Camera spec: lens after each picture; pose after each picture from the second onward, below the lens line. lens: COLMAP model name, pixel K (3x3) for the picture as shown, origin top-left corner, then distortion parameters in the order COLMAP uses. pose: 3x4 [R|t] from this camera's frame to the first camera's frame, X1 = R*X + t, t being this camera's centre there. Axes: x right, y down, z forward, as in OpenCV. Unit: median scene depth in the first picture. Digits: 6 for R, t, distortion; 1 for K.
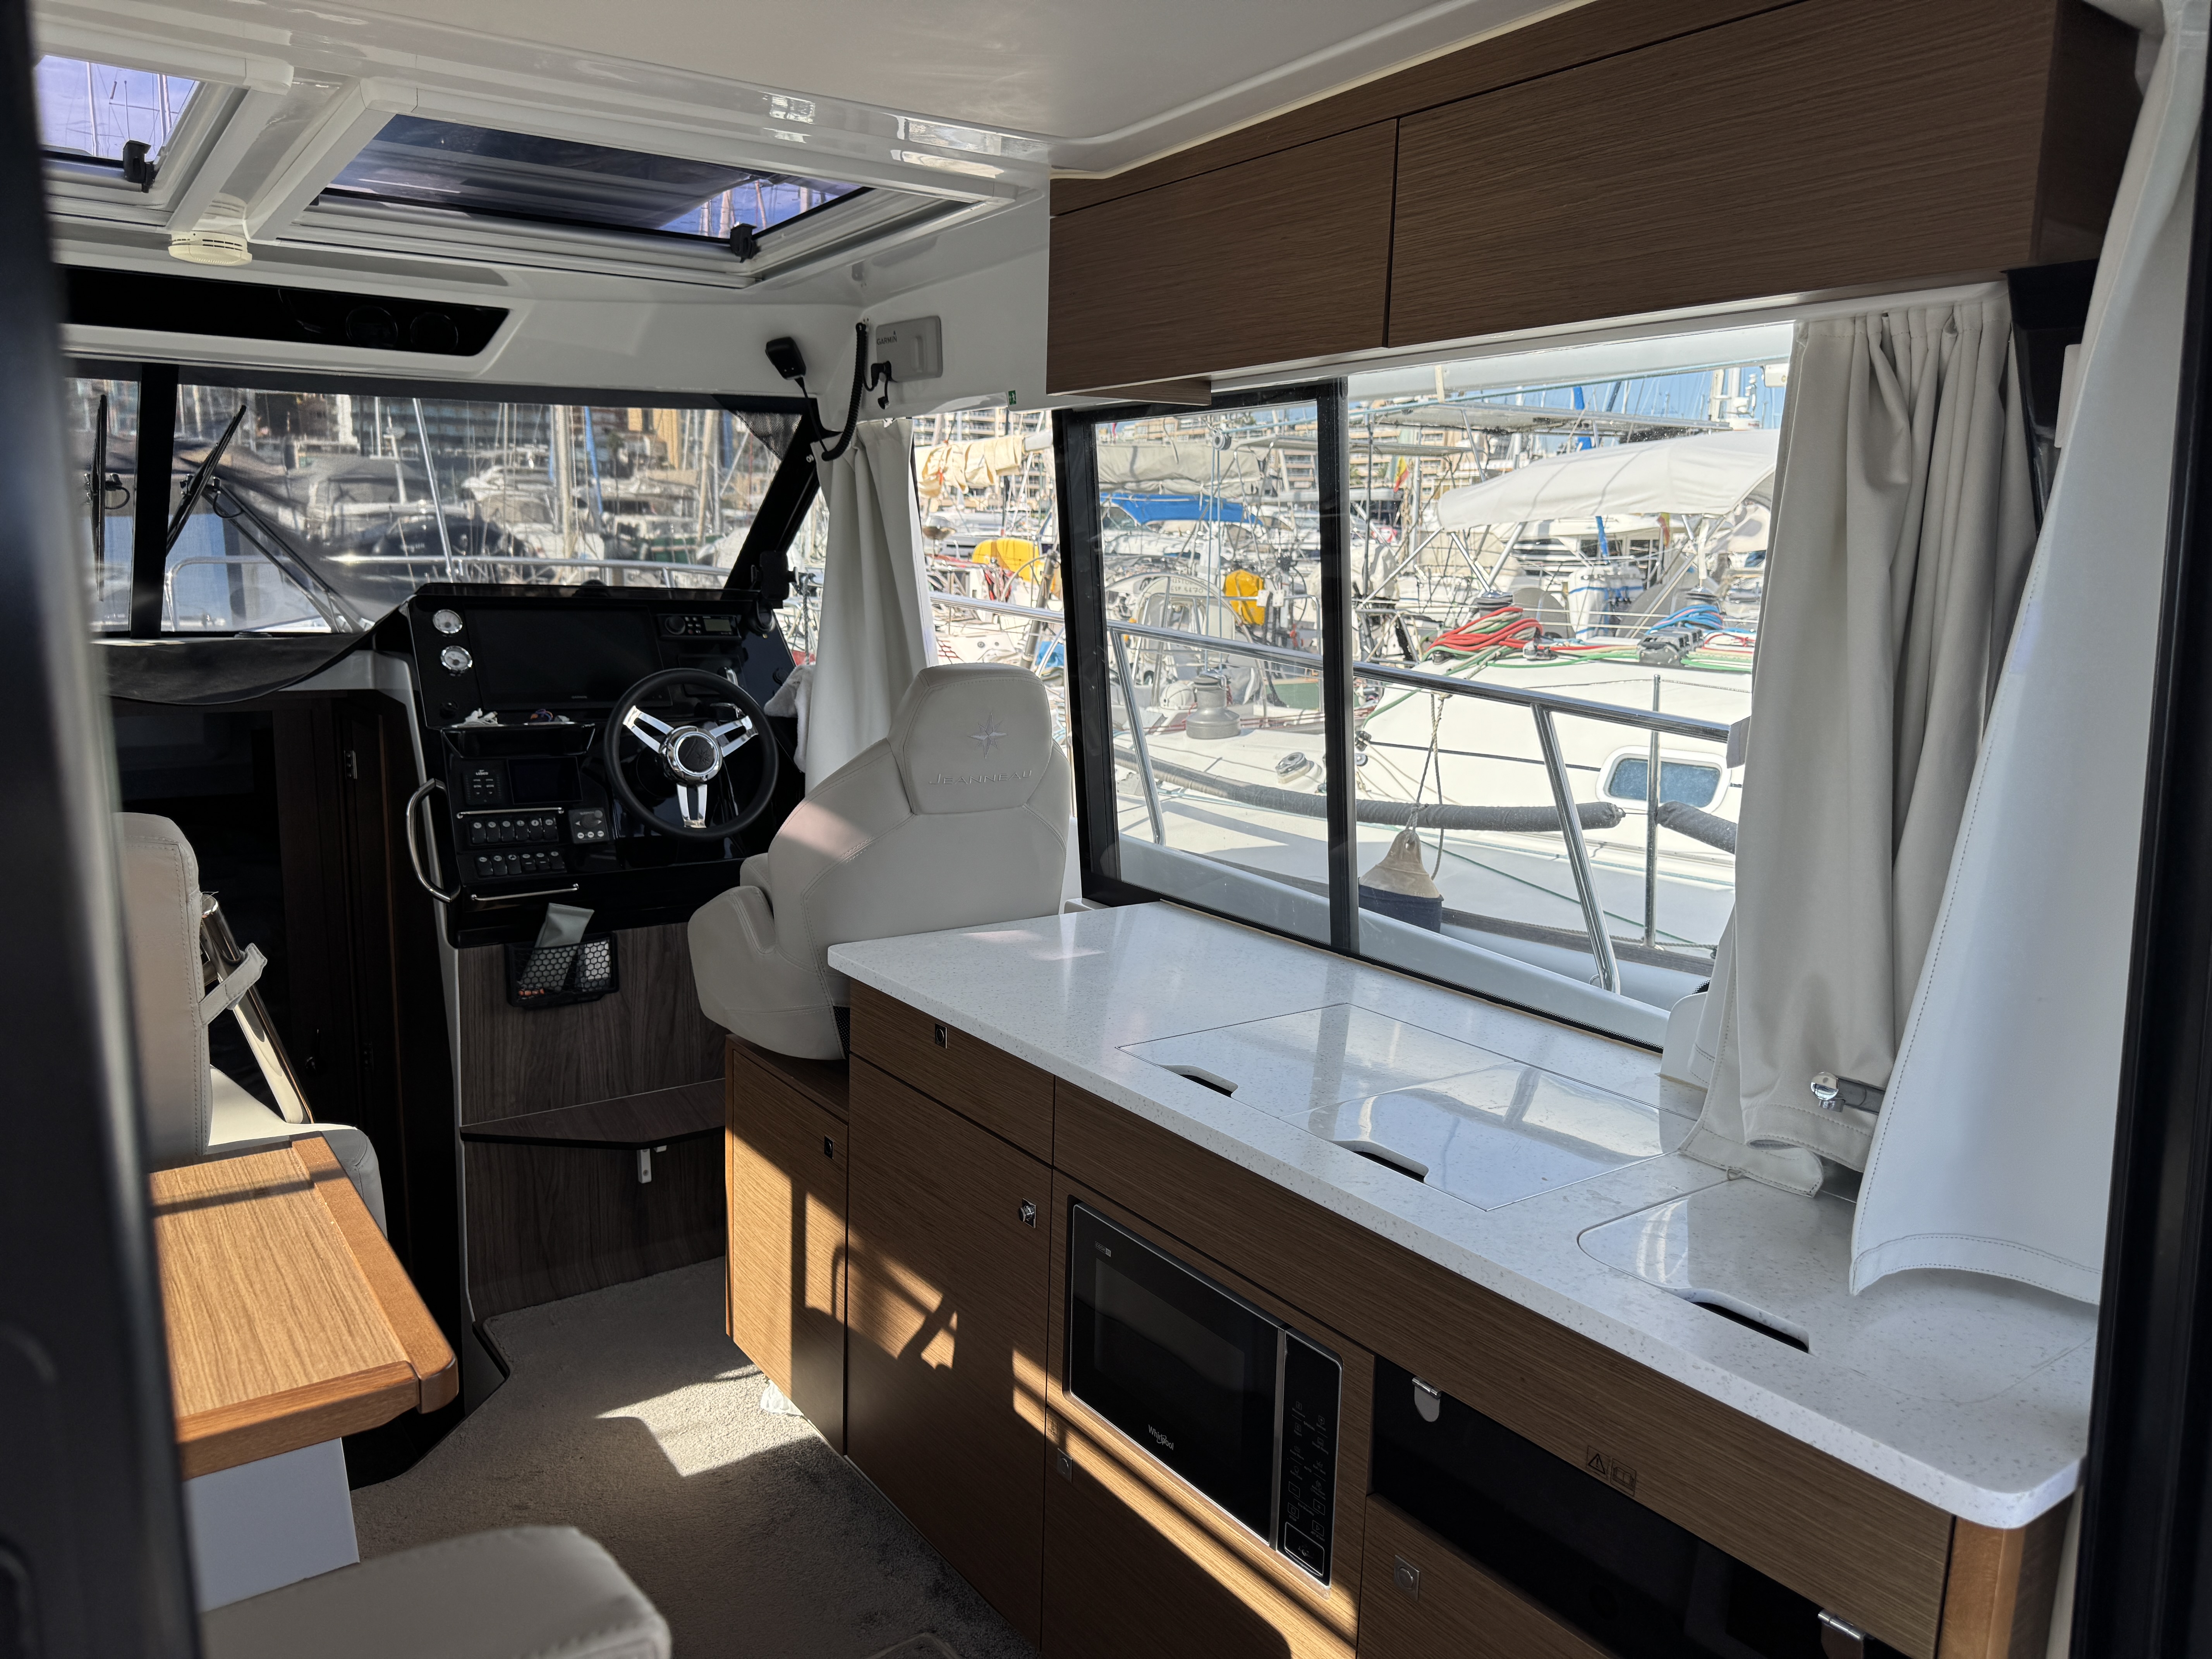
lens RADIAL K [[1569.8, 0, 1138.8], [0, 1569.8, 835.6], [0, 0, 1]] dist [0.031481, -0.023356]
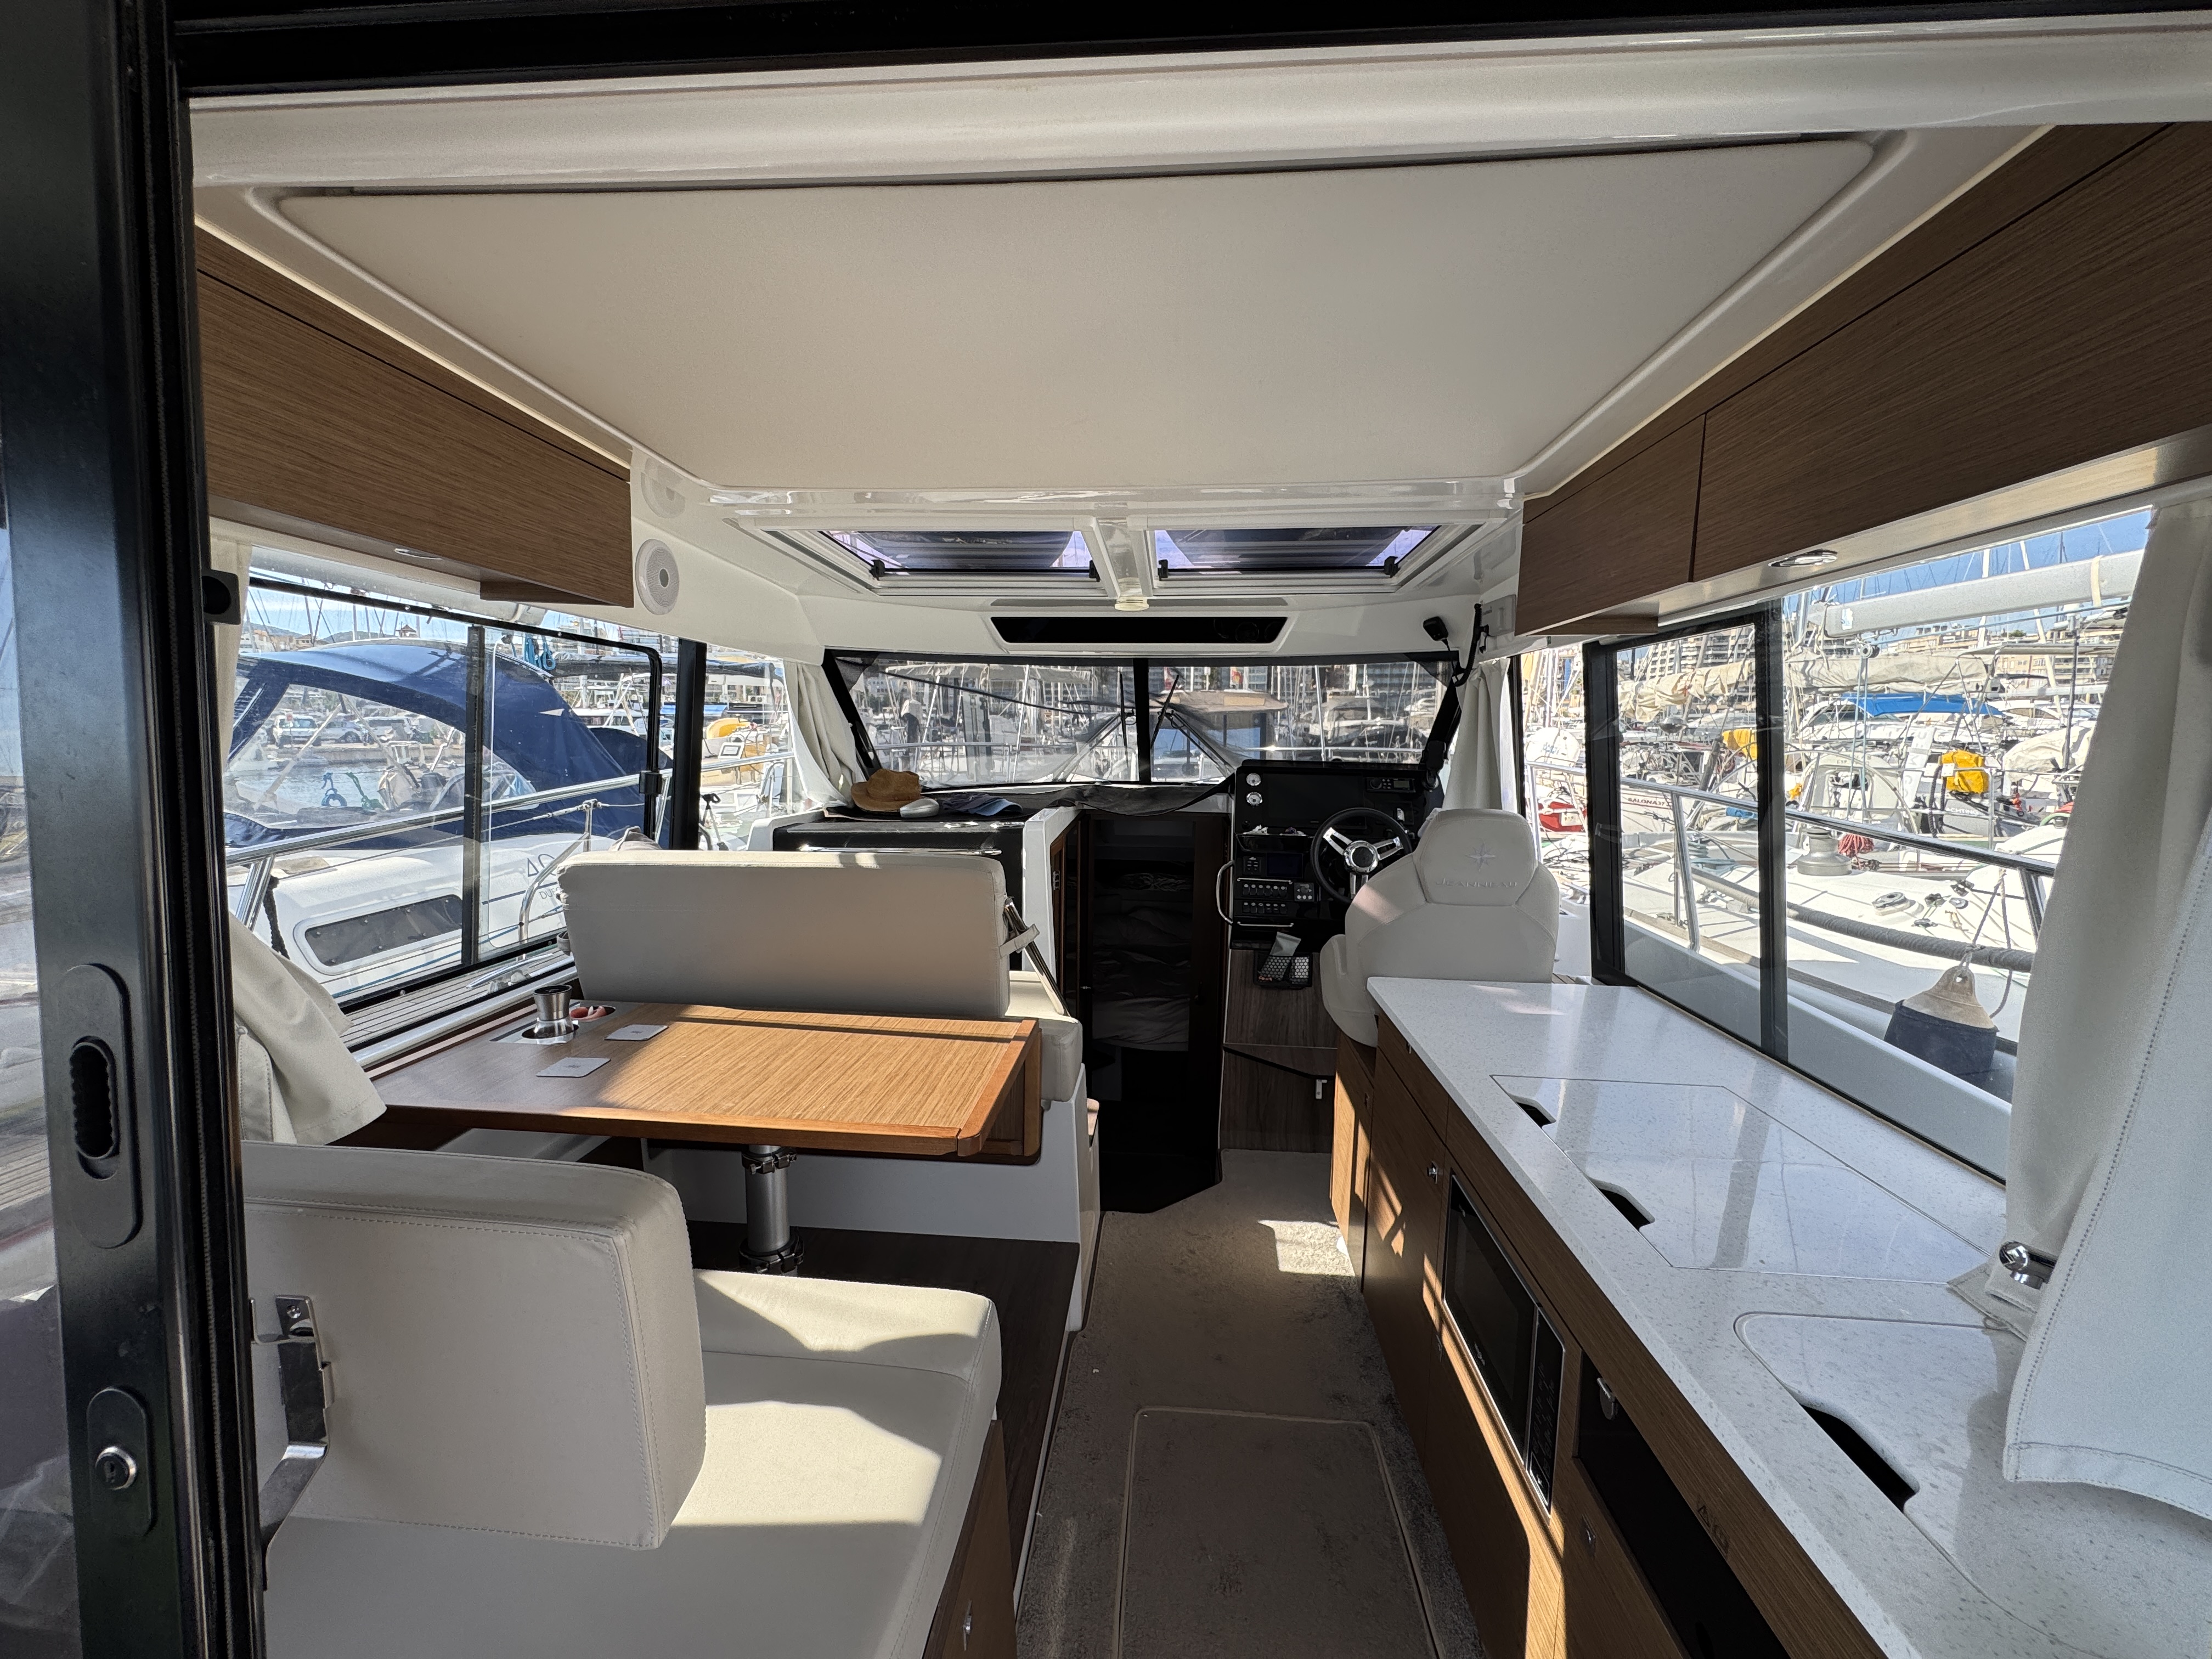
lens RADIAL K [[893.3, 0, 1105.8], [0, 893.3, 825.6], [0, 0, 1]] dist [-0.001978, 0.002515]
pose [[0.756475, 0.050545, -0.652067, 0.143935], [-0.106913, 0.993155, -0.047047, -0.009157], [0.645225, 0.105304, 0.756701, 0.067509]]
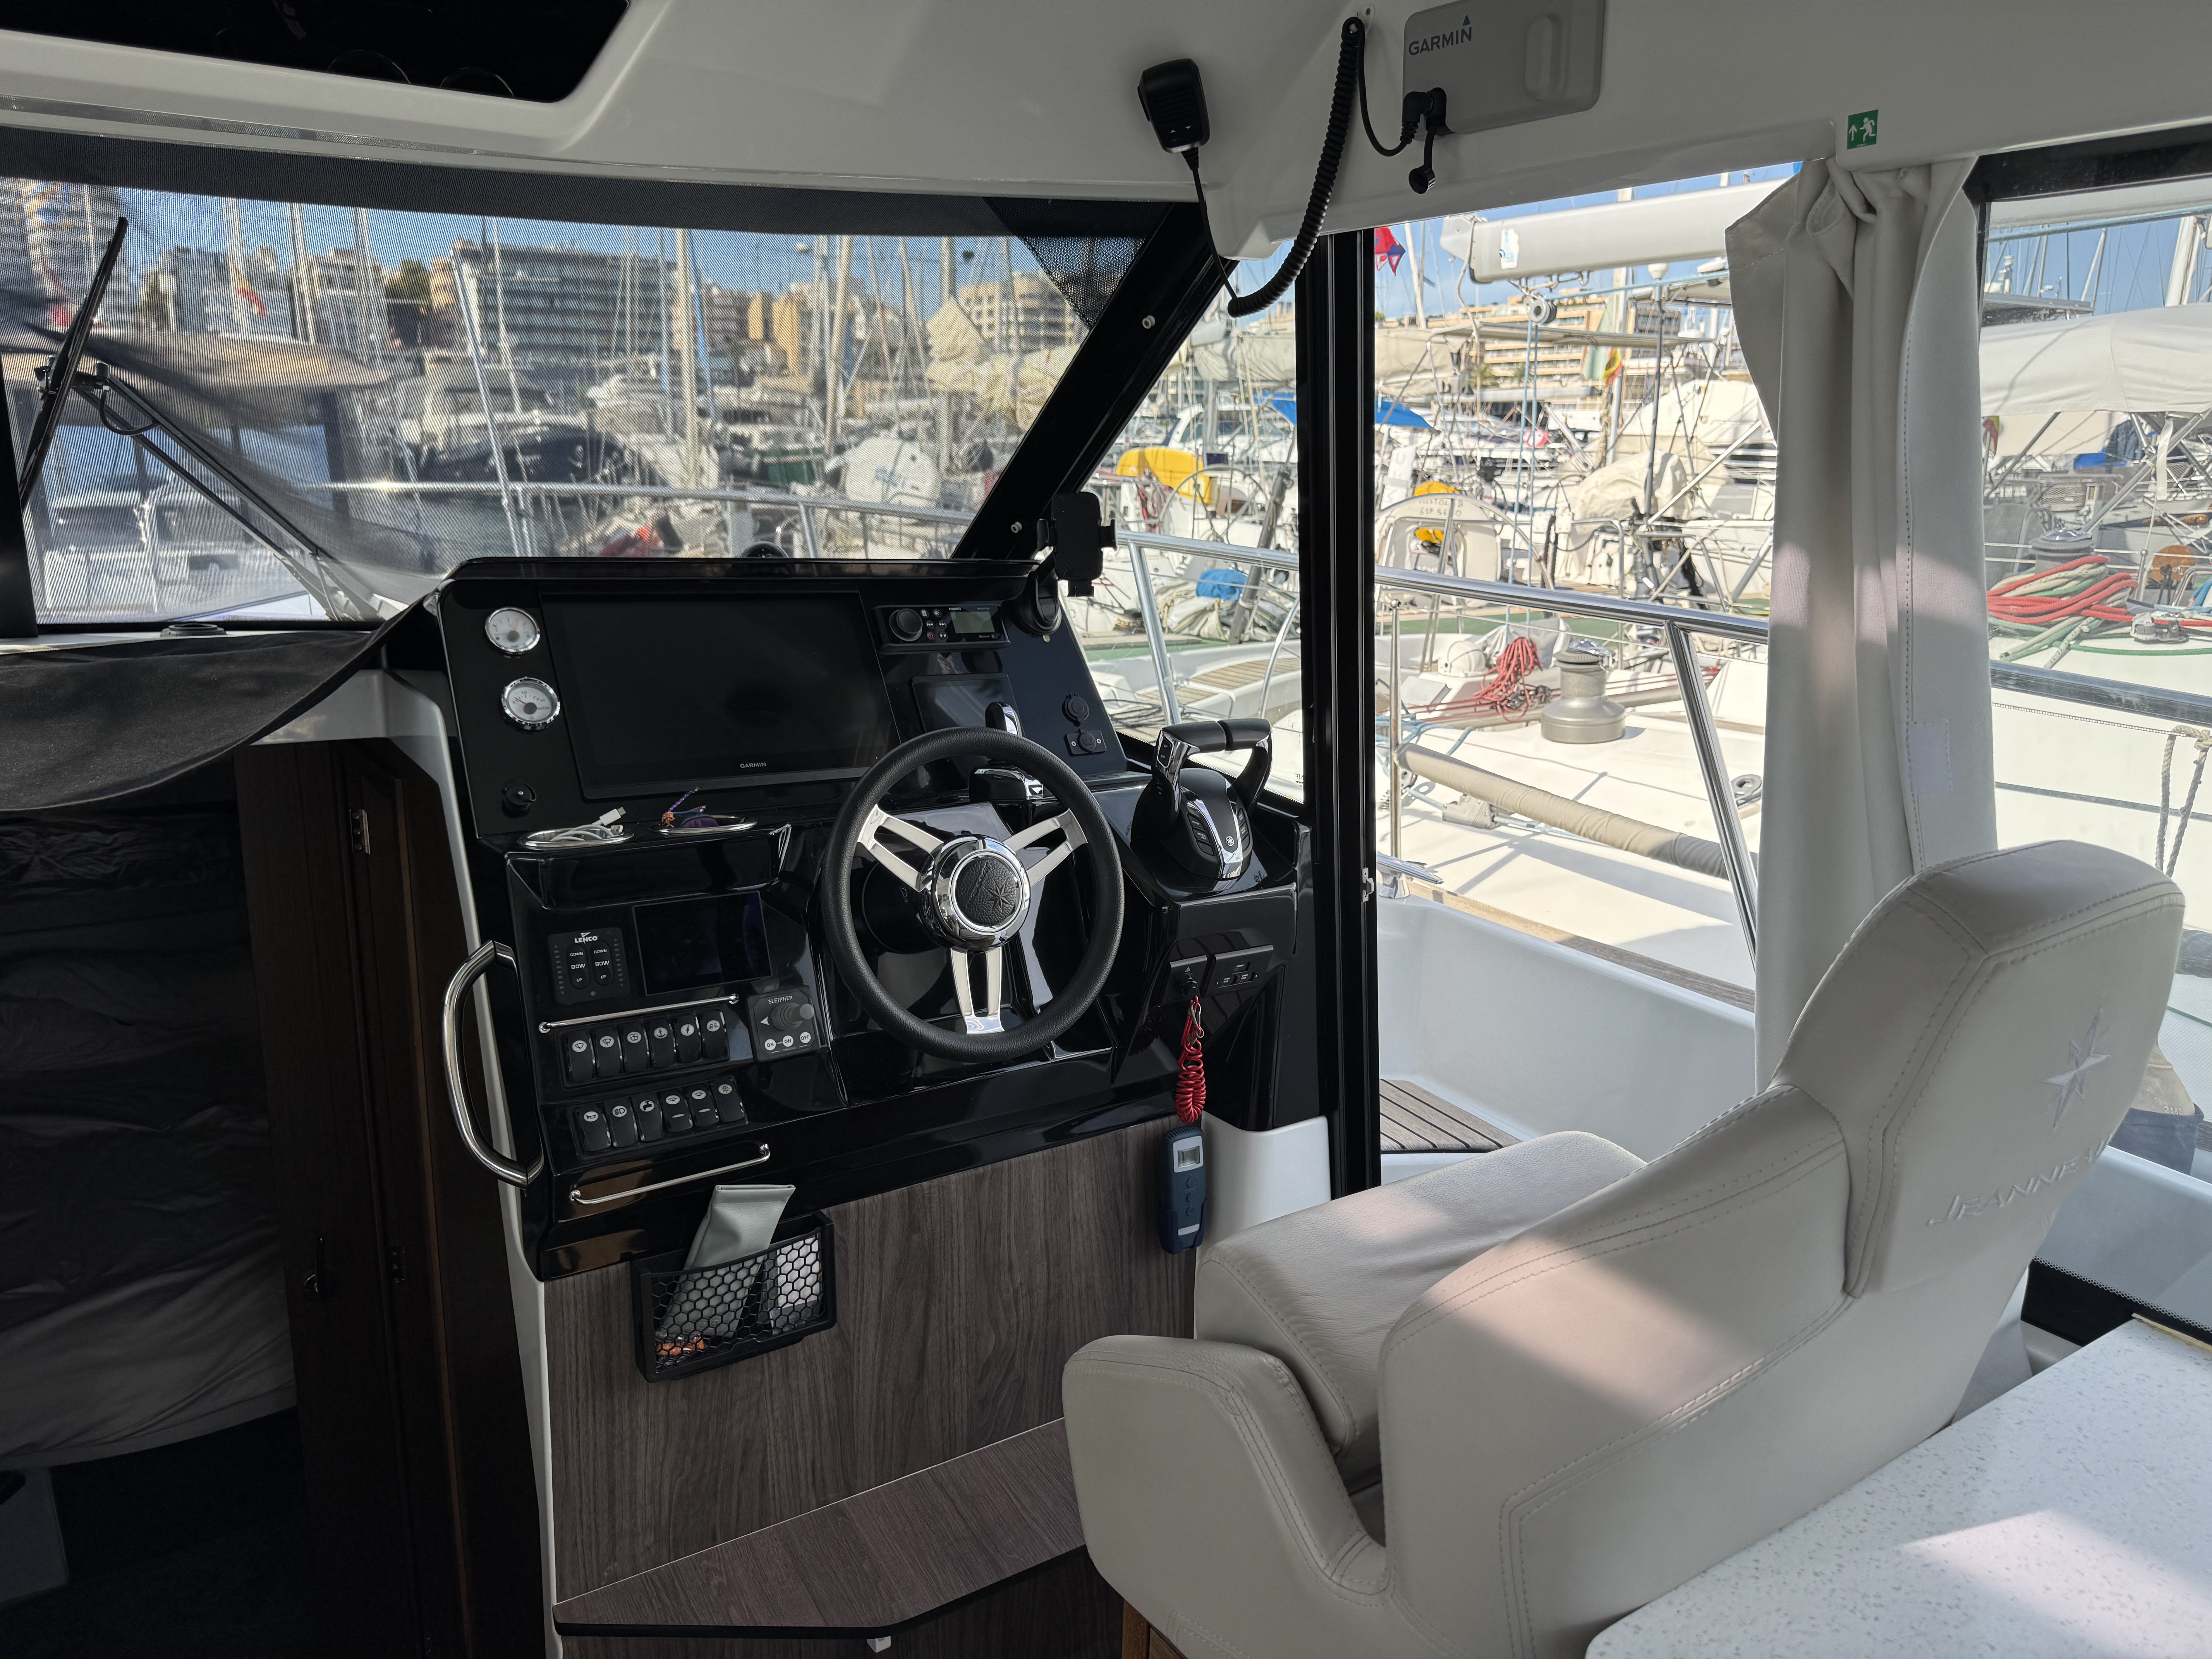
lens RADIAL K [[1569.8, 0, 1123.8], [0, 1569.8, 826.3], [0, 0, 1]] dist [0.031481, -0.023356]
pose [[0.999315, 0.004817, -0.036684, -0.216435], [-0.002900, 0.998636, 0.052137, -0.100098], [0.036886, -0.051995, 0.997966, 0.483024]]
